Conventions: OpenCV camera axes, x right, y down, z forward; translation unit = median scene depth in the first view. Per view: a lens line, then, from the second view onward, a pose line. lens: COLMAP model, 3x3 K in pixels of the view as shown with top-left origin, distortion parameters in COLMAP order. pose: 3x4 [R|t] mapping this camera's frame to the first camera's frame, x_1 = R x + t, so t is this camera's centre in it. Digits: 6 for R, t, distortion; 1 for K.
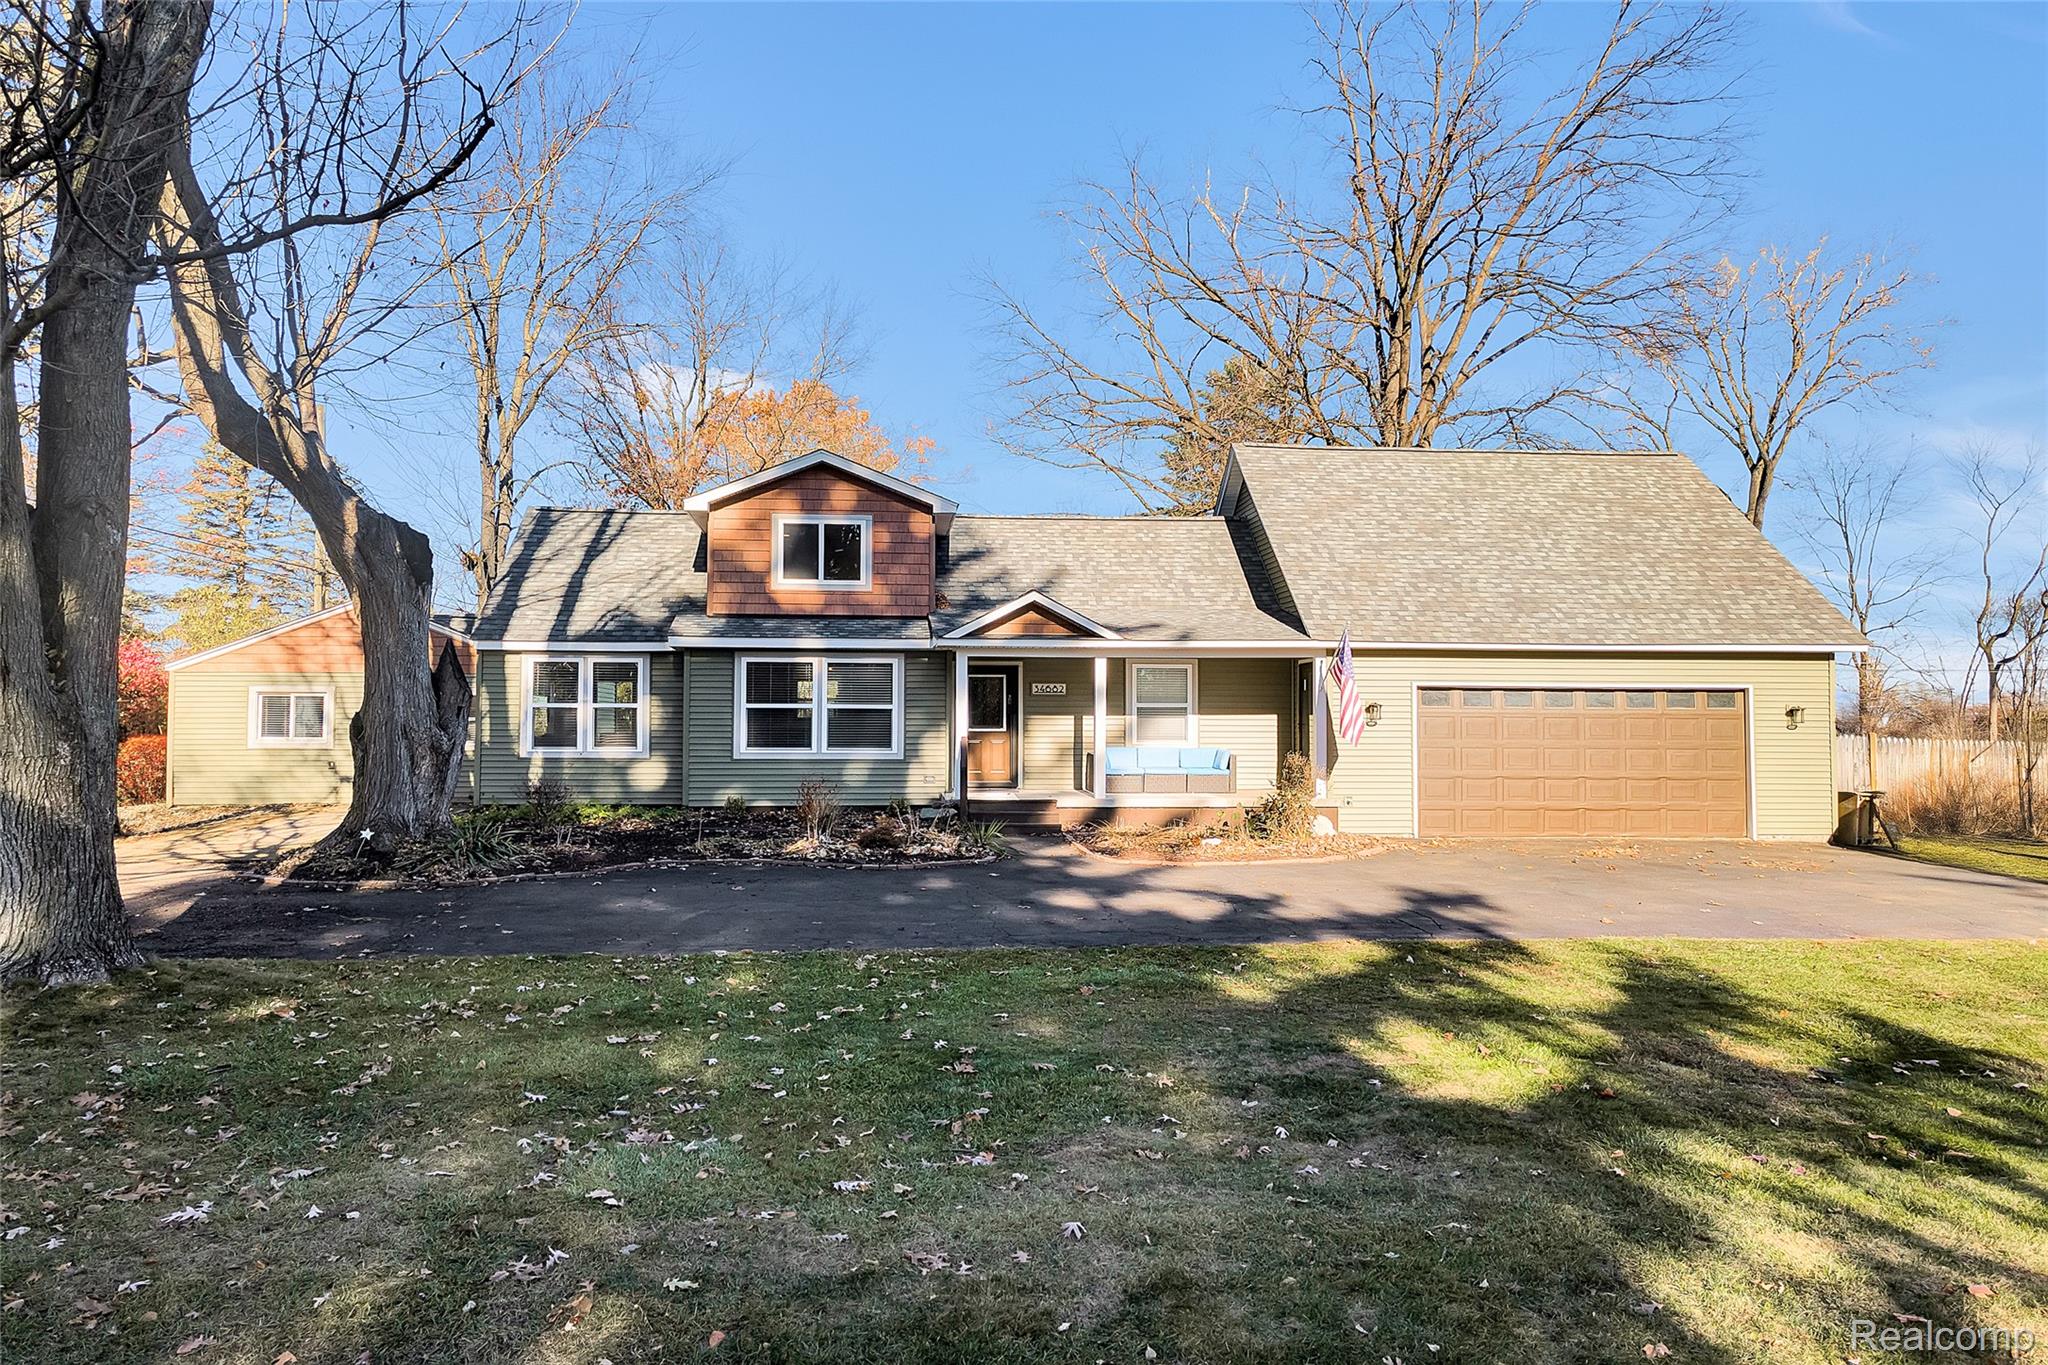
lens RADIAL K [[1379.3, 0, 1024.0], [0, 1379.3, 682.5], [0, 0, 1]] dist [-0.003382, -0.000550]
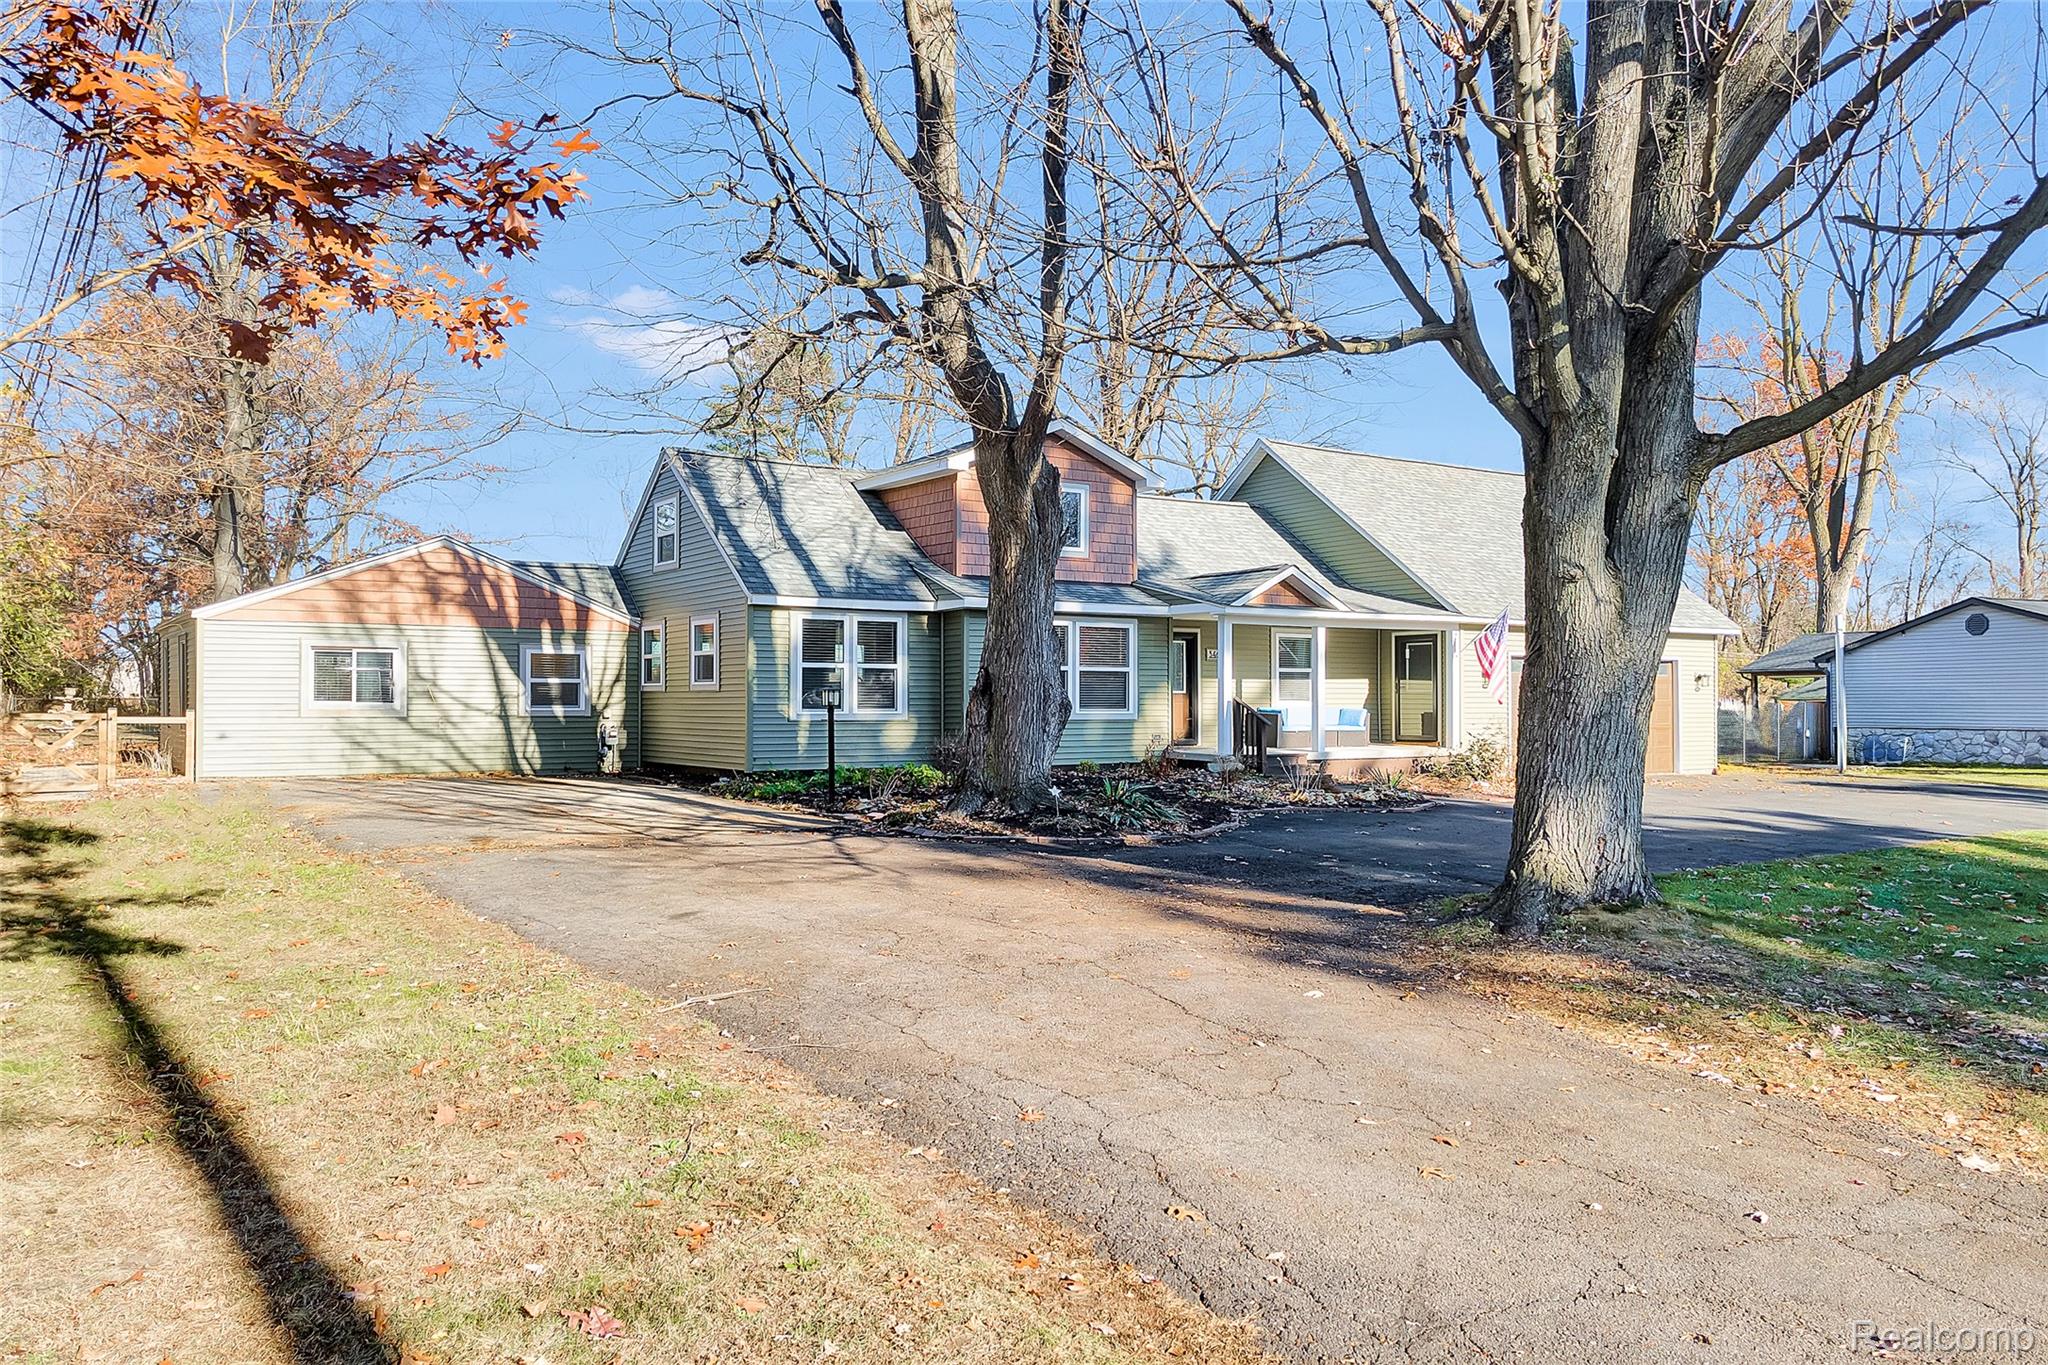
lens RADIAL K [[1379.3, 0, 1024.0], [0, 1379.3, 682.5], [0, 0, 1]] dist [-0.003382, -0.000550]
pose [[0.905457, 0.003766, 0.424422, -0.575419], [-0.013579, 0.999706, 0.020097, 0.007117], [-0.424221, -0.023960, 0.905242, 0.077465]]
